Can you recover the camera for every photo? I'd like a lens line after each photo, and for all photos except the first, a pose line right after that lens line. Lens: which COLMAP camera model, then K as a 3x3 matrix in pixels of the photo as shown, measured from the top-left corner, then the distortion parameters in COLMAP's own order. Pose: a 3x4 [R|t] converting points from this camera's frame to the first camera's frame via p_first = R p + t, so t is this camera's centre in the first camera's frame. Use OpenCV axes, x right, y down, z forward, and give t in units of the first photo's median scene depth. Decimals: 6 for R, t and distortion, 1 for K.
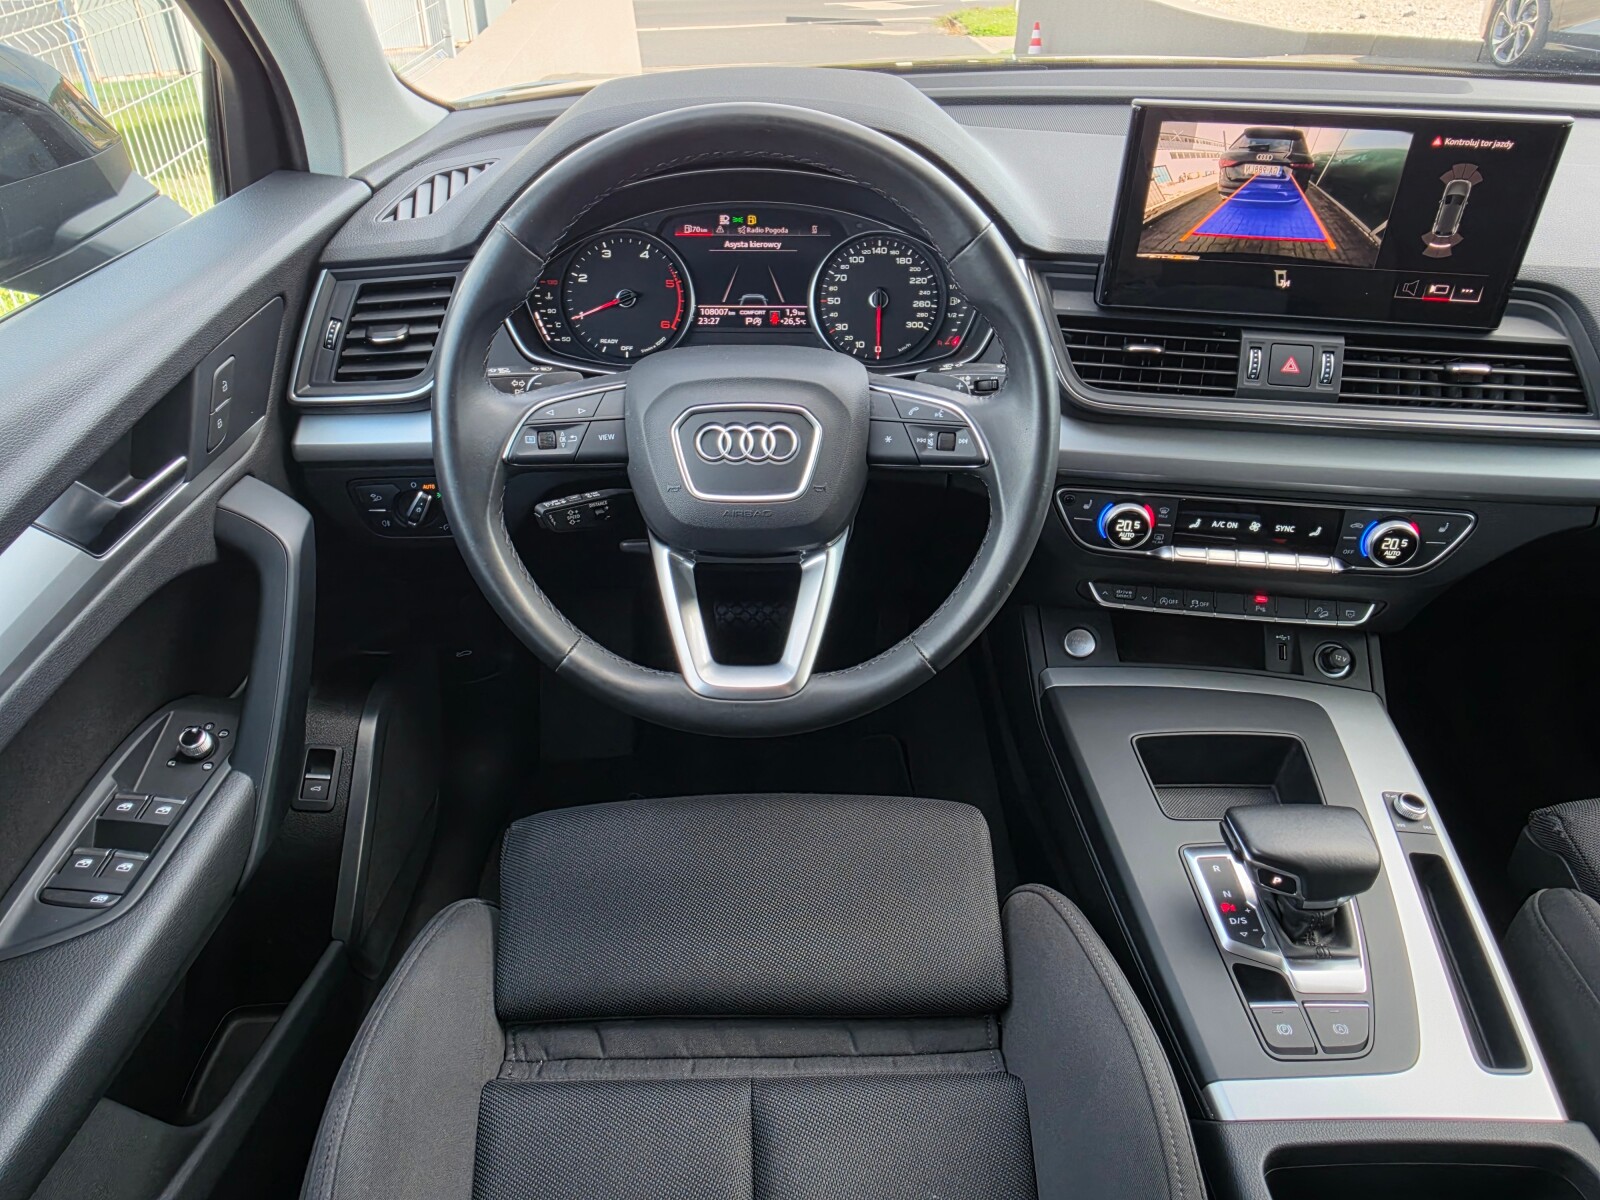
lens RADIAL K [[1107.4, 0, 771.7], [0, 1107.4, 589.1], [0, 0, 1]] dist [0.027105, -0.034573]
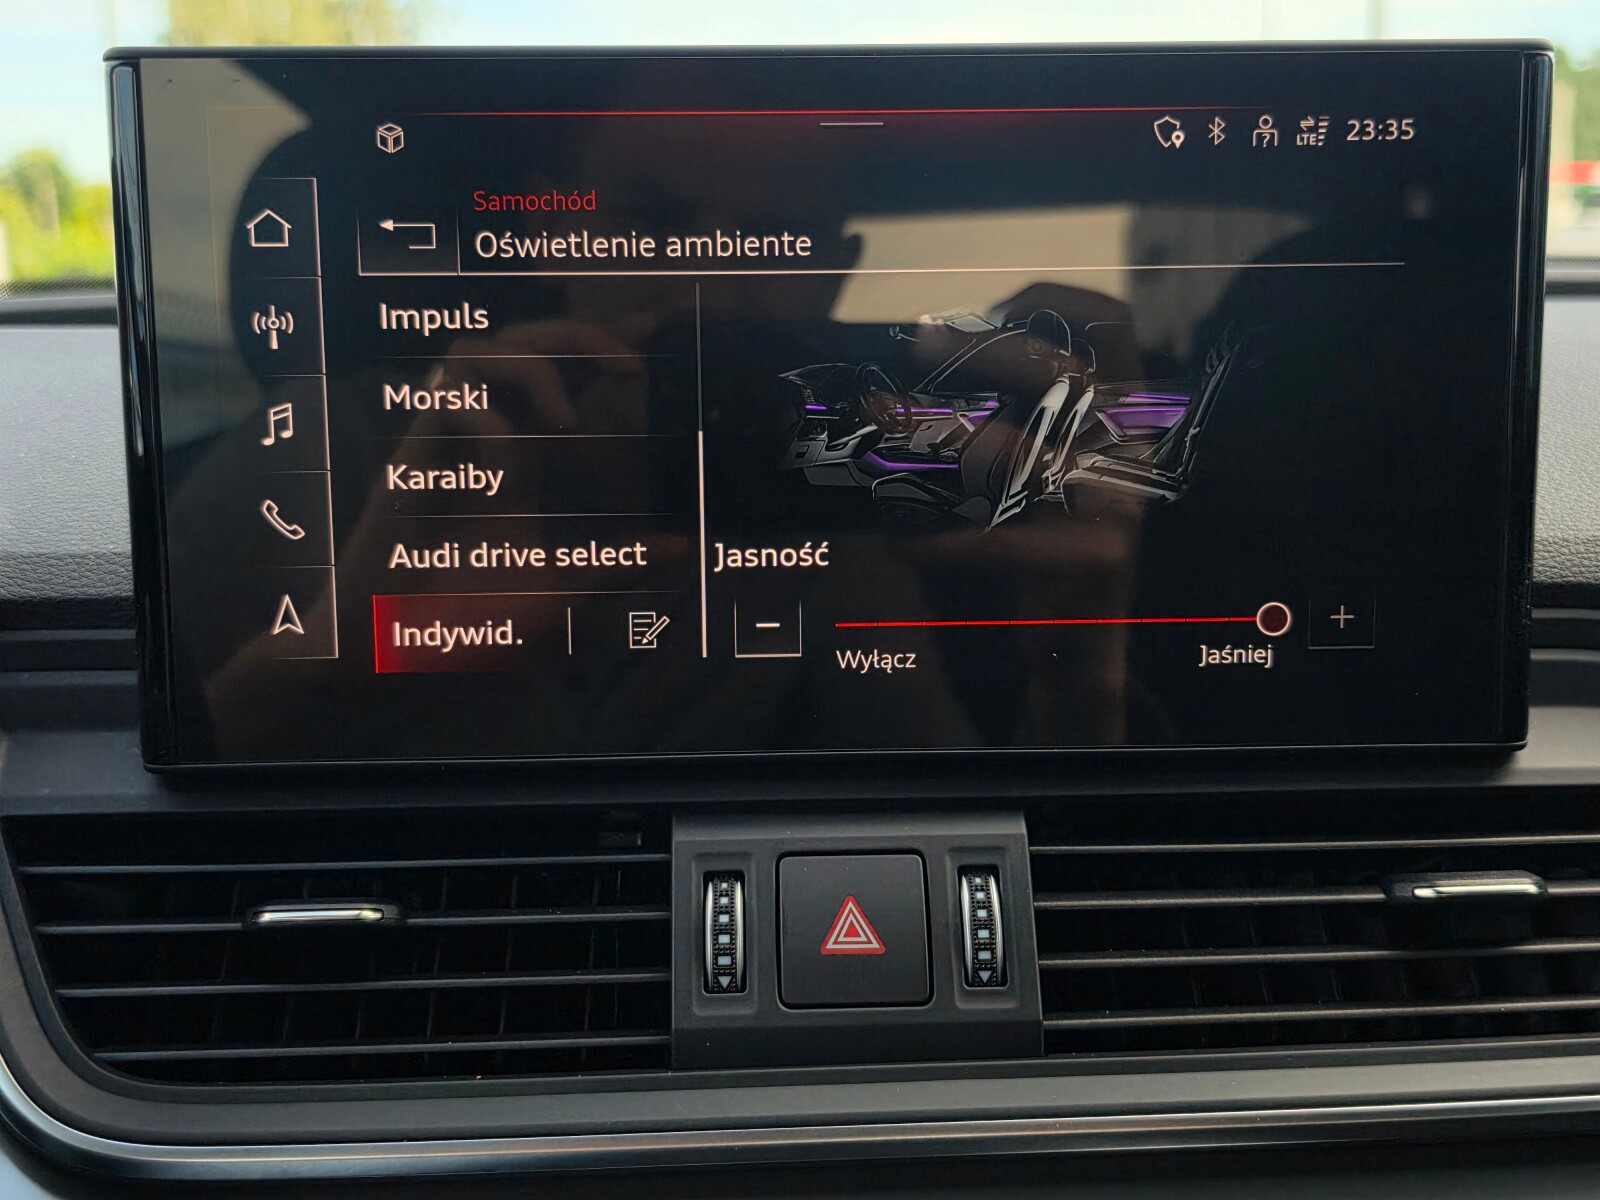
lens RADIAL K [[1866.2, 0, 810.1], [0, 1866.2, 600.8], [0, 0, 1]] dist [0.034617, 0.000000]
pose [[0.984498, -0.054701, 0.166650, 0.359613], [0.116389, 0.914539, -0.387391, -0.093648], [-0.131217, 0.400782, 0.906728, 0.523520]]
